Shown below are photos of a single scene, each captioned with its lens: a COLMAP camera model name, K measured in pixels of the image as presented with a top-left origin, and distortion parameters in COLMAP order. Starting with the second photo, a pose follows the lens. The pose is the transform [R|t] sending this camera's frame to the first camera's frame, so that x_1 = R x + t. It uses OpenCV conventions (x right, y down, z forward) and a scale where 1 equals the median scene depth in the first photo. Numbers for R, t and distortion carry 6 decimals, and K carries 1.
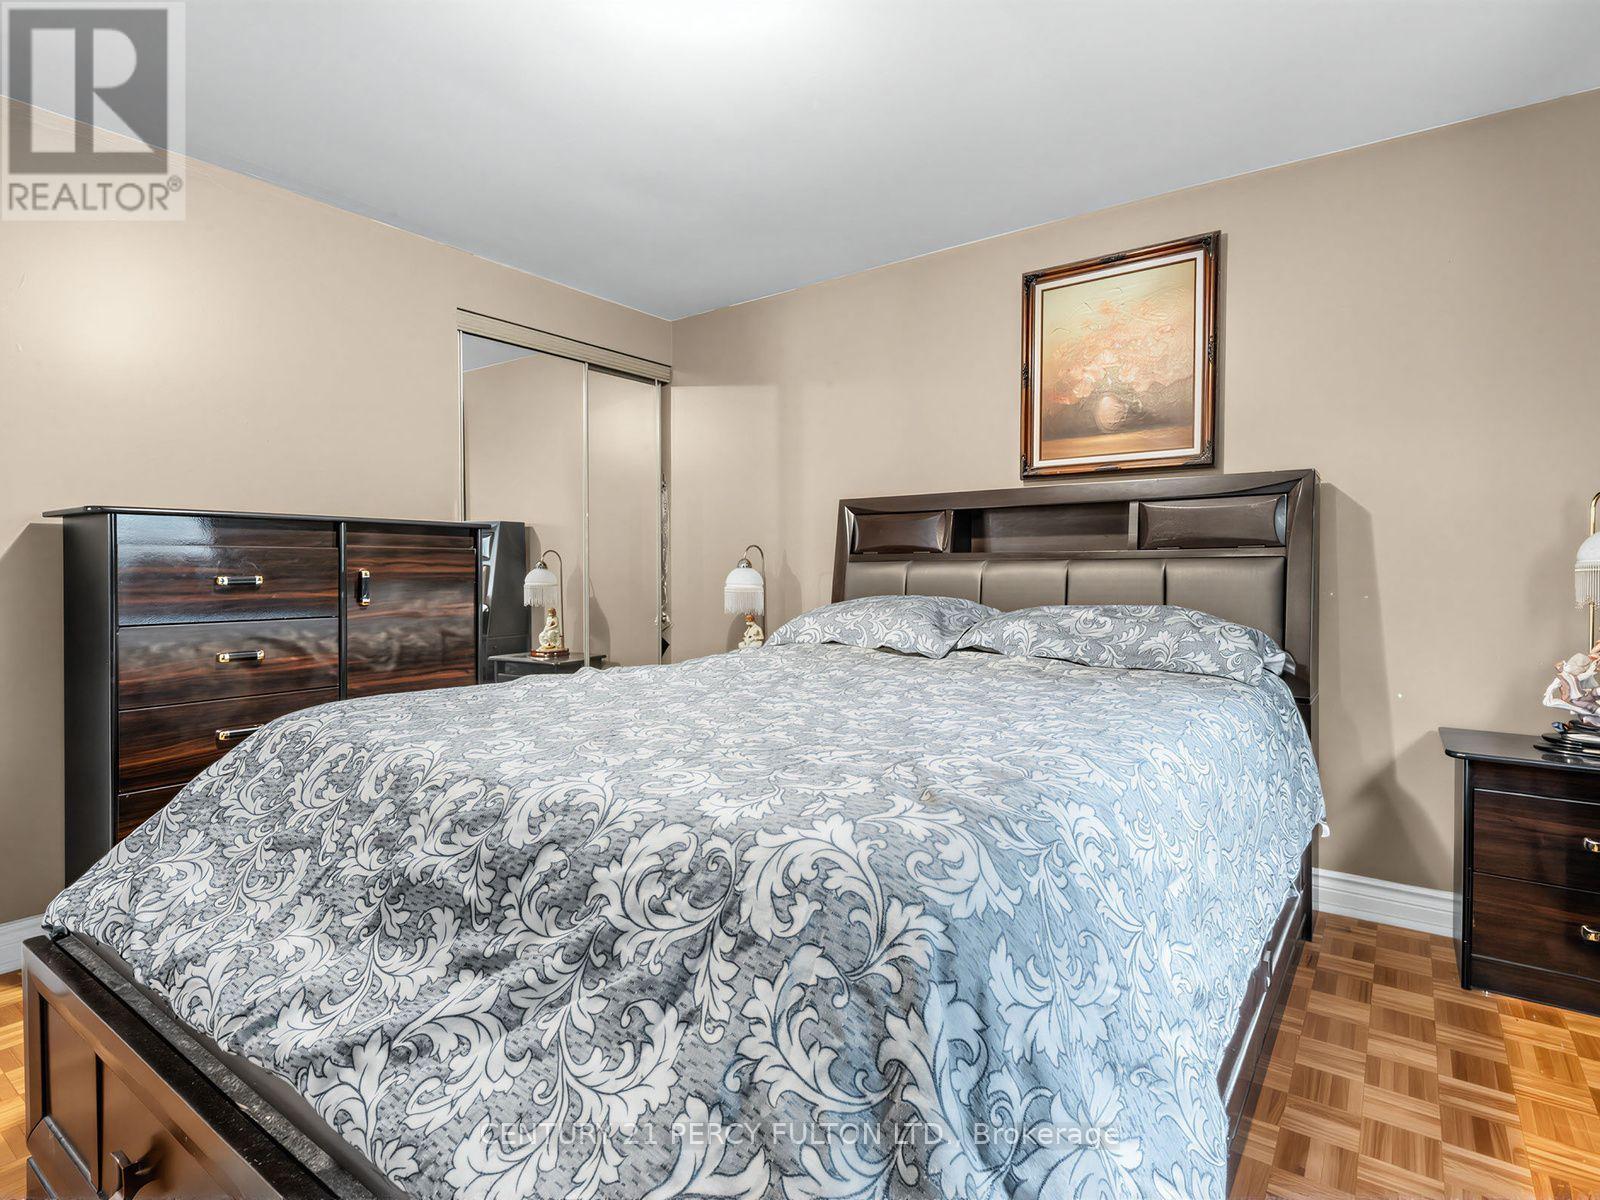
lens RADIAL K [[813.3, 0, 805.6], [0, 813.3, 589.9], [0, 0, 1]] dist [-0.004693, -0.000694]
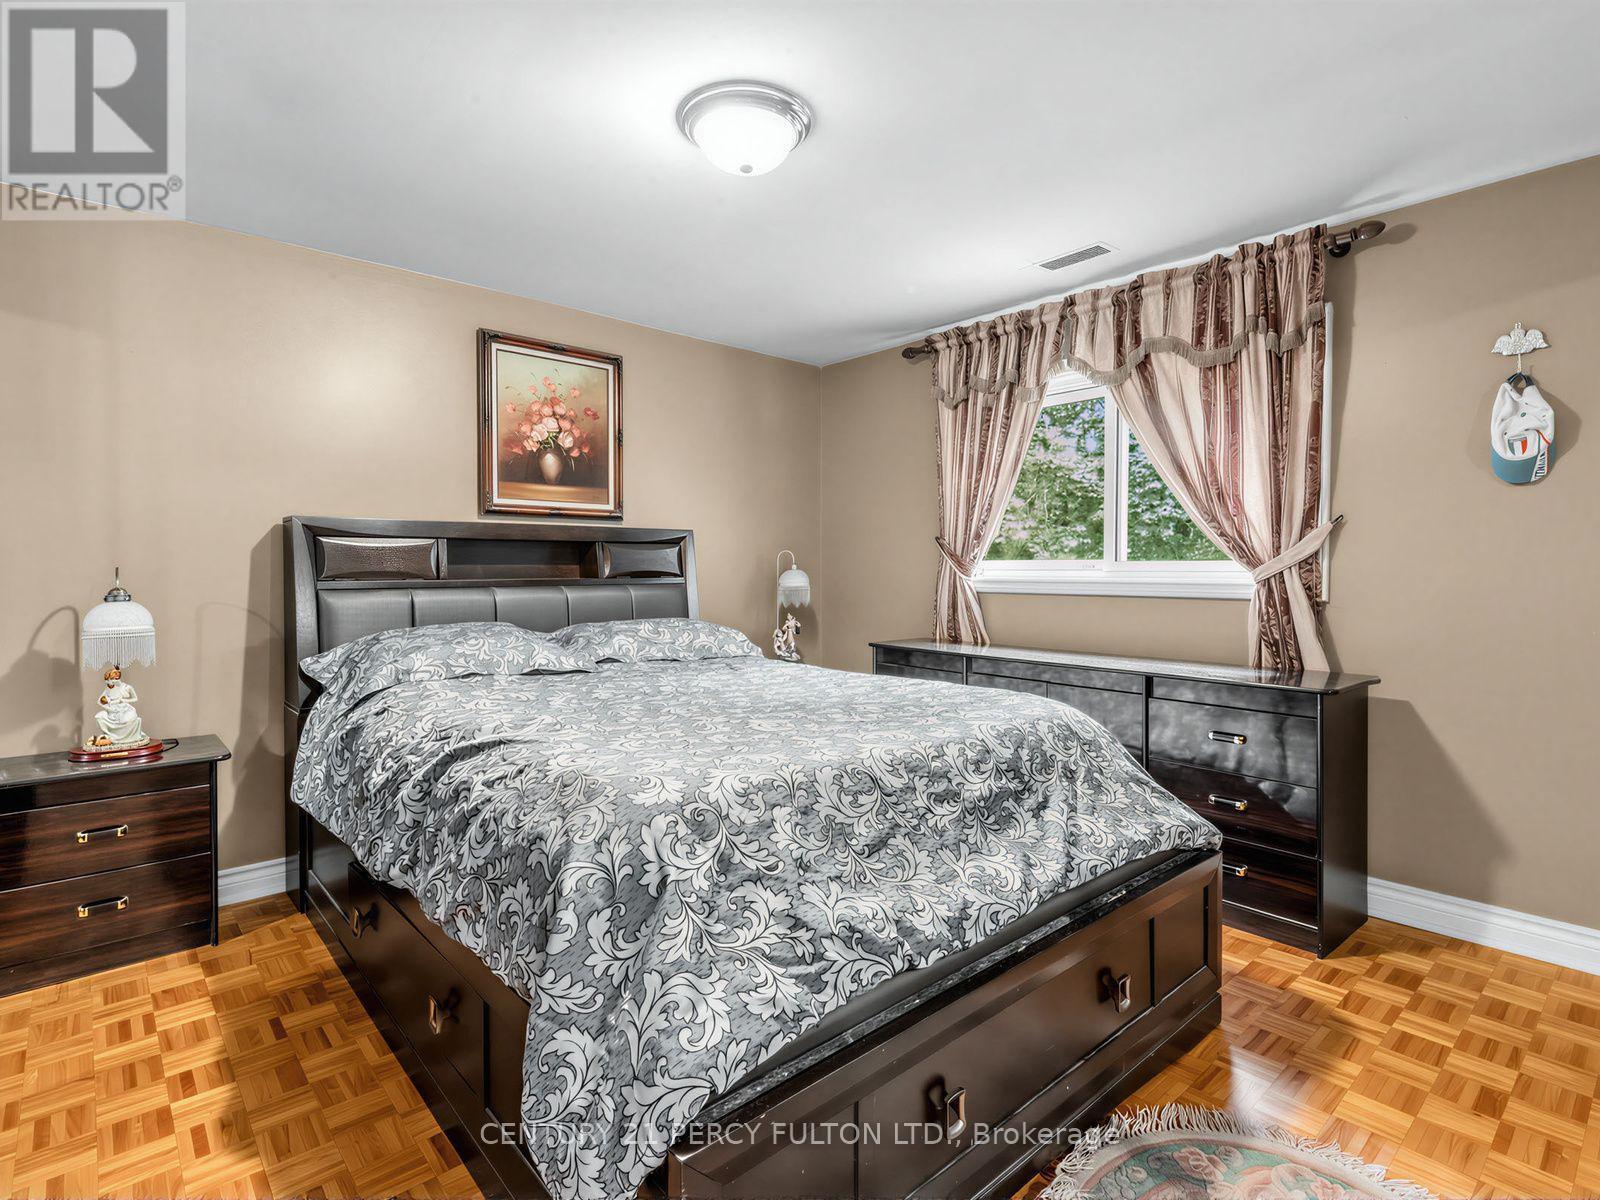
lens RADIAL K [[813.3, 0, 805.6], [0, 813.3, 589.9], [0, 0, 1]] dist [-0.004693, -0.000694]
pose [[0.221164, -0.017420, 0.975081, -1.900421], [0.016351, 0.999766, 0.014153, -0.097981], [-0.975100, 0.012814, 0.221397, 0.835001]]
